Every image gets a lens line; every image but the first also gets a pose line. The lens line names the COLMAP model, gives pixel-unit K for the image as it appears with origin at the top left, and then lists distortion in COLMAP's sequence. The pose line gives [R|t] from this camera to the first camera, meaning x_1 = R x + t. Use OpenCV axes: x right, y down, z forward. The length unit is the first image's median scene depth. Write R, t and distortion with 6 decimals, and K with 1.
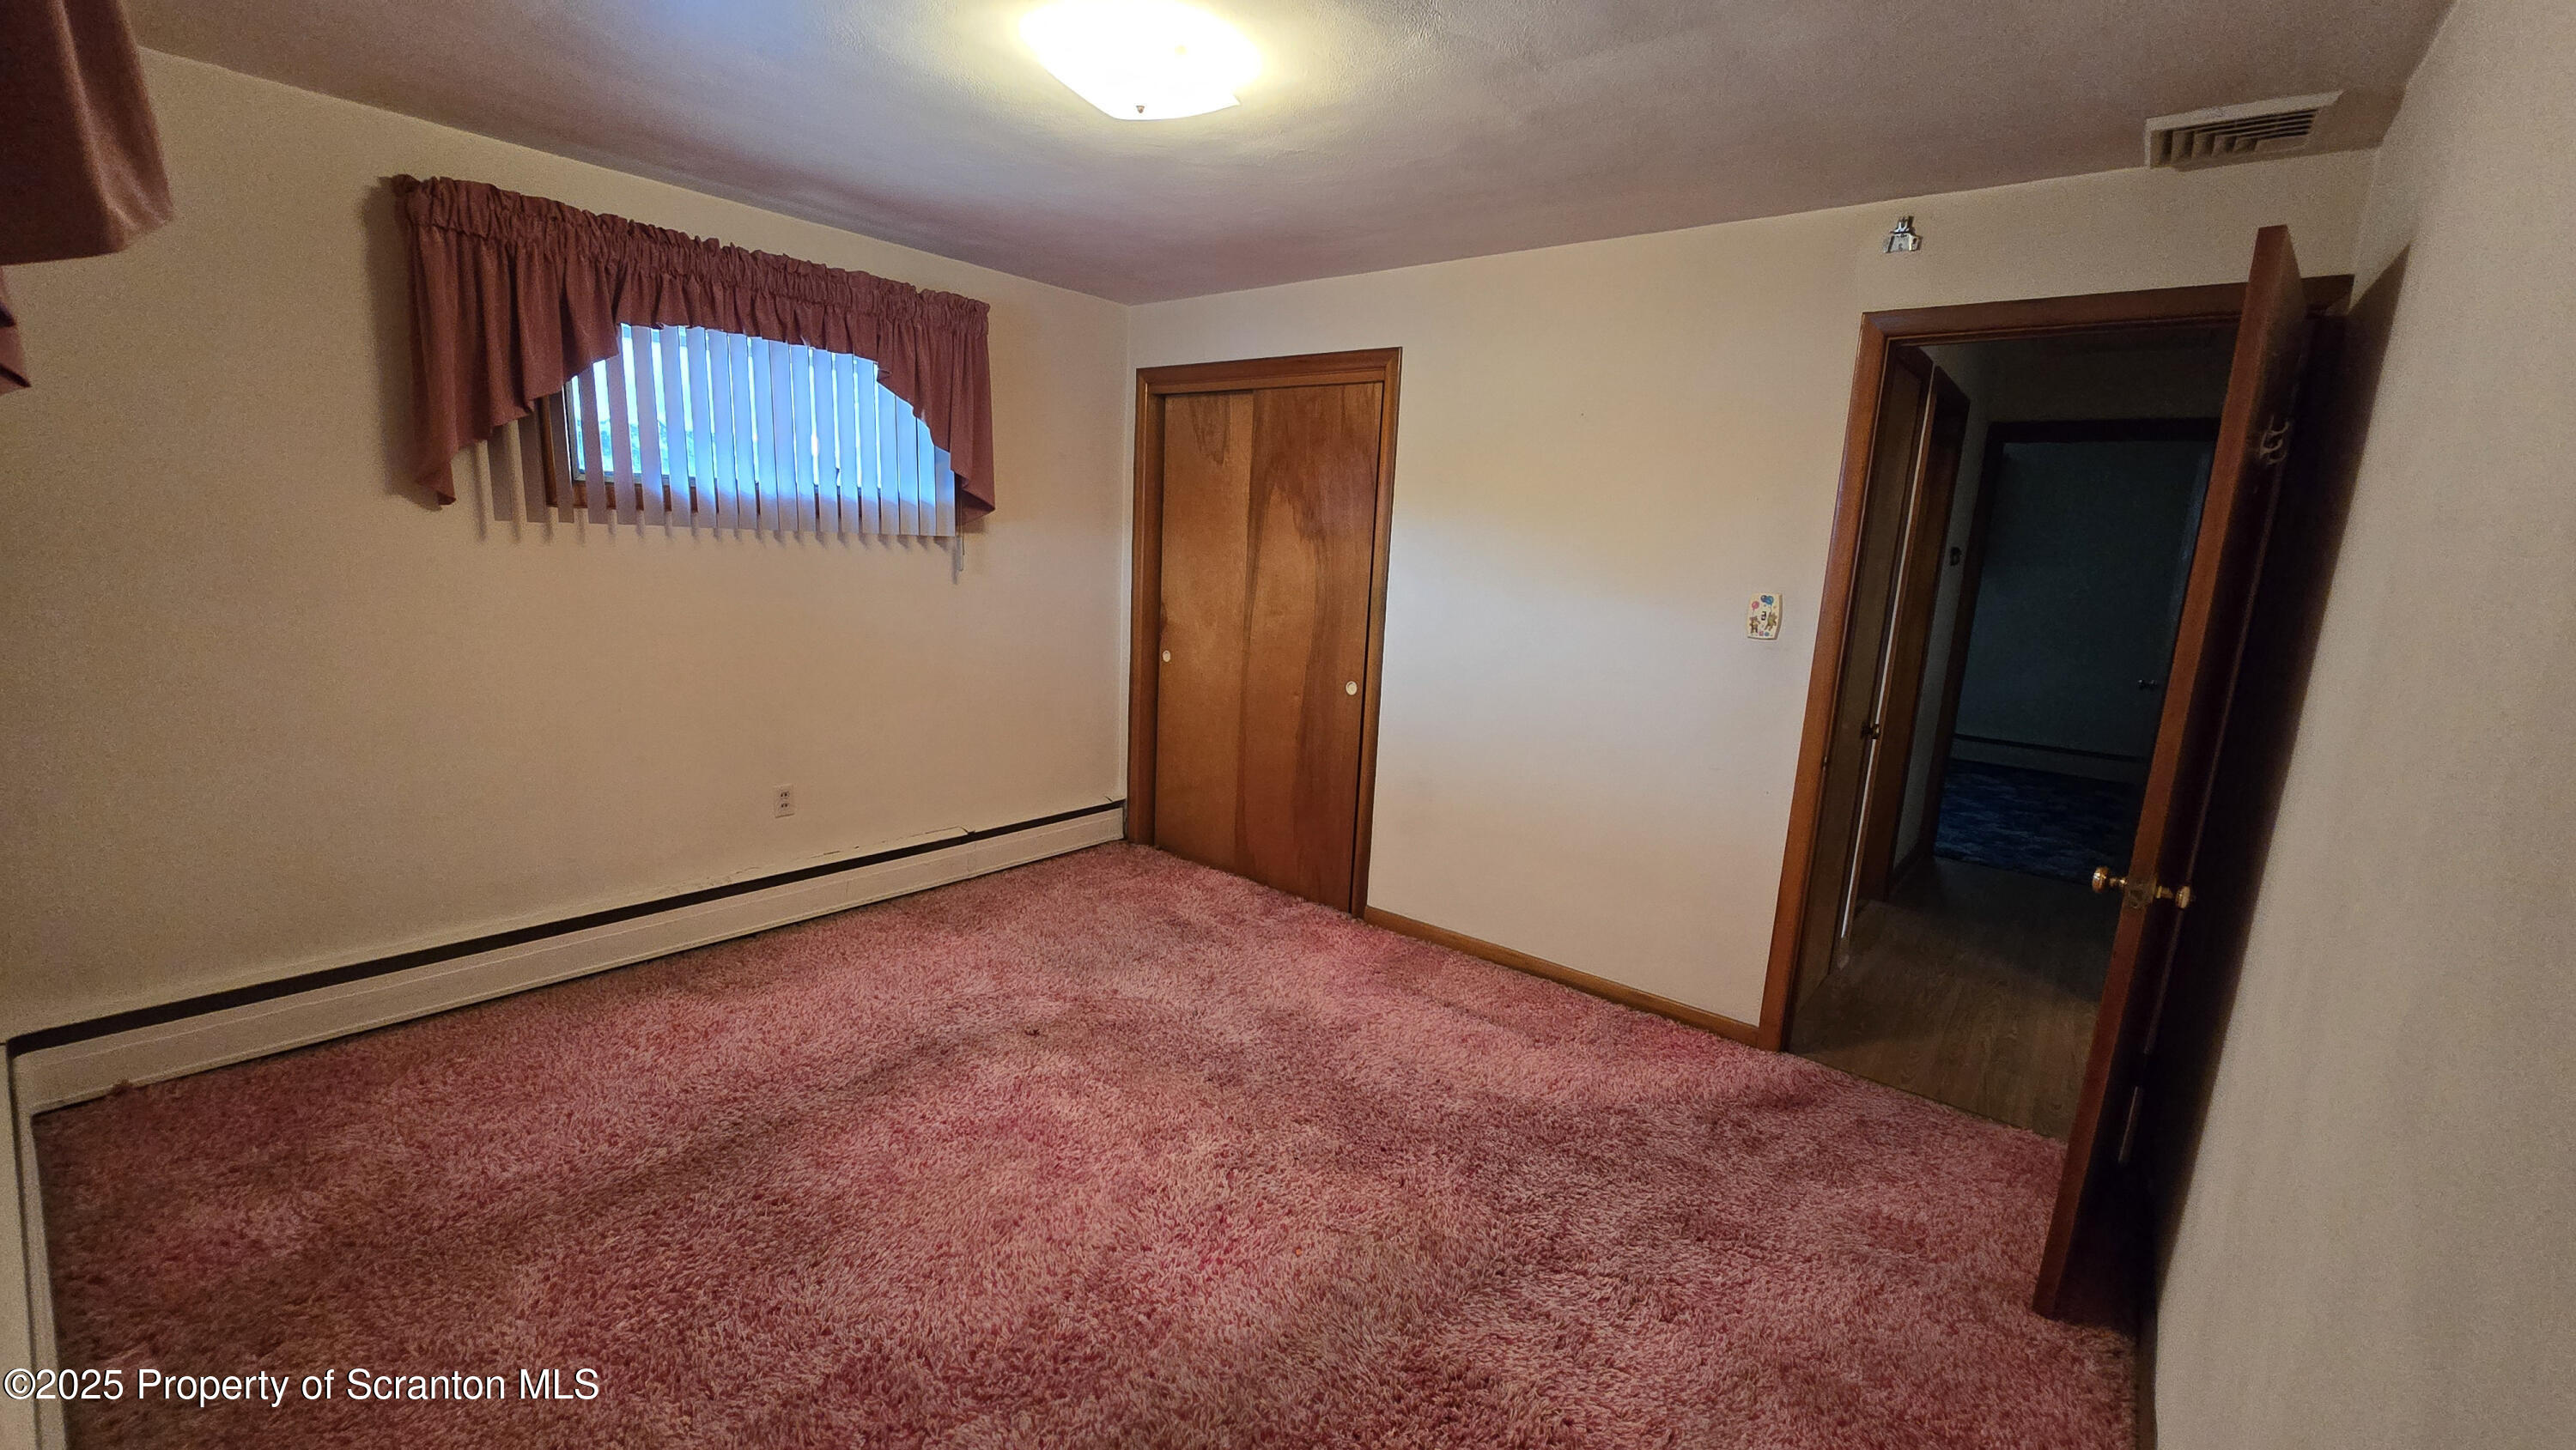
lens RADIAL K [[1062.4, 0, 1279.0], [0, 1062.4, 737.2], [0, 0, 1]] dist [-0.005005, 0.003282]
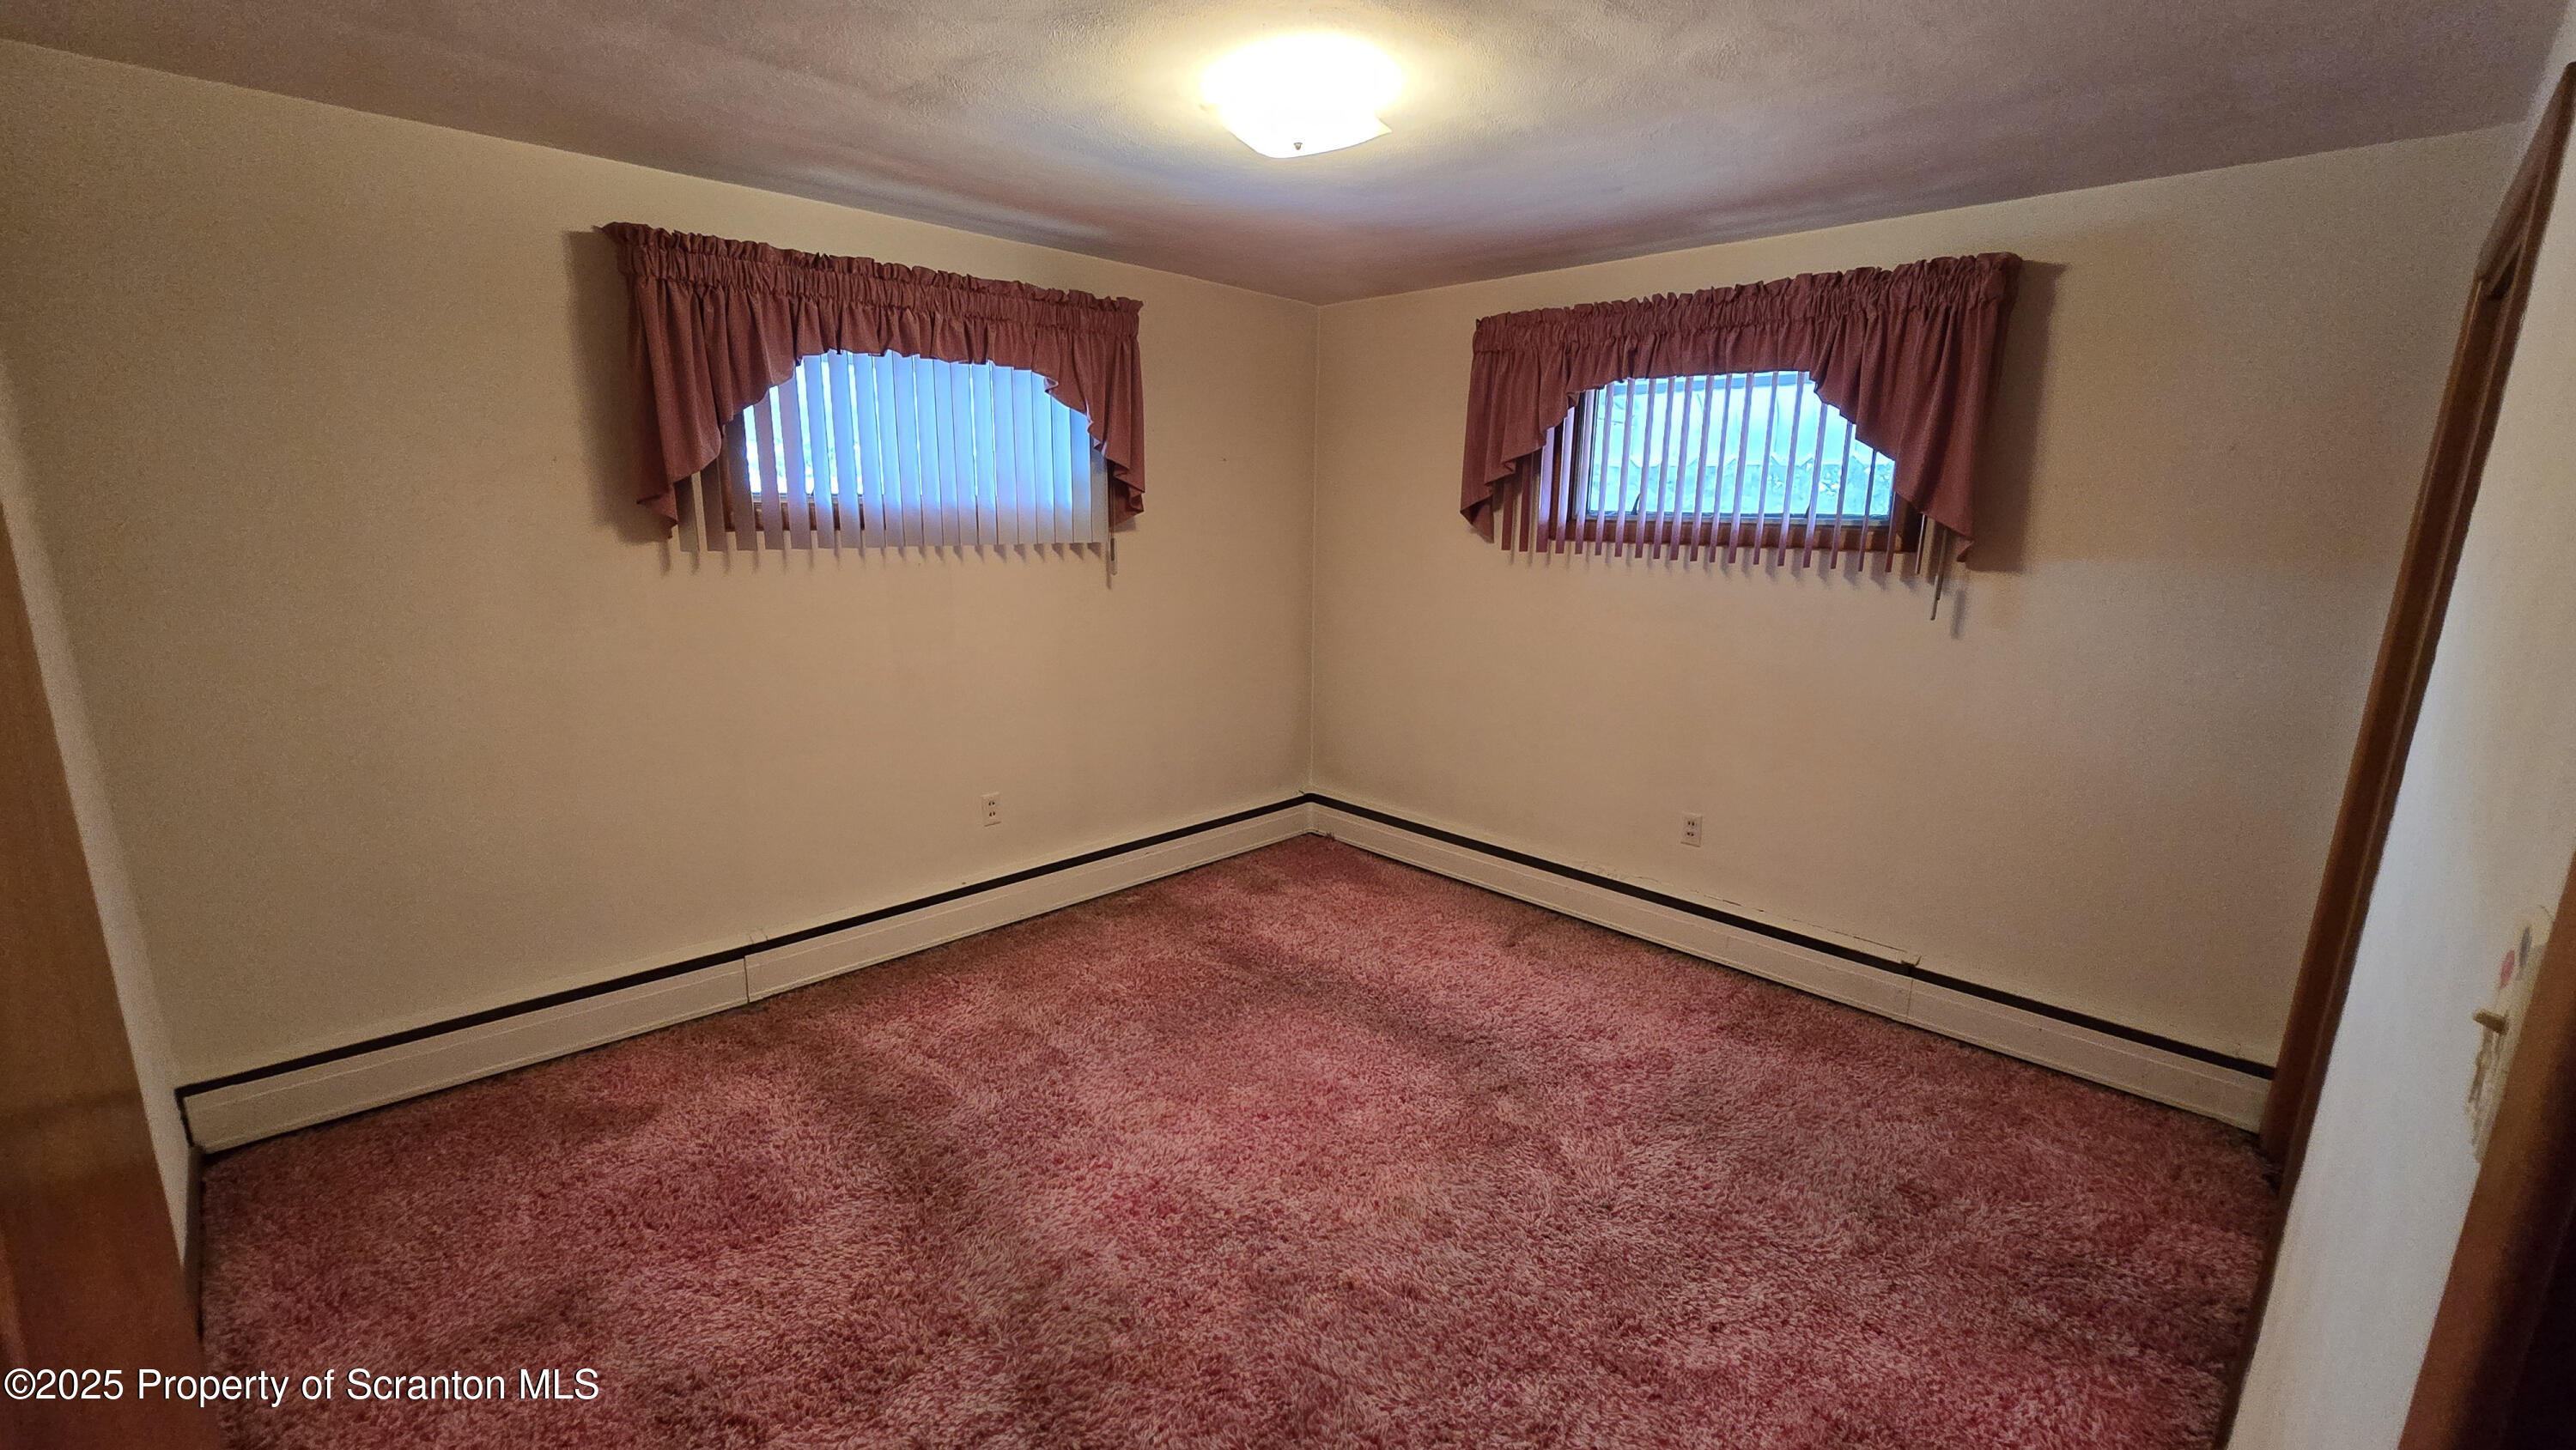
lens RADIAL K [[1062.4, 0, 1279.0], [0, 1062.4, 737.2], [0, 0, 1]] dist [-0.005005, 0.003282]
pose [[-0.100824, 0.163495, -0.981379, 0.647230], [-0.218304, 0.958731, 0.182150, -0.144551], [0.970658, 0.232604, -0.060972, 0.782621]]
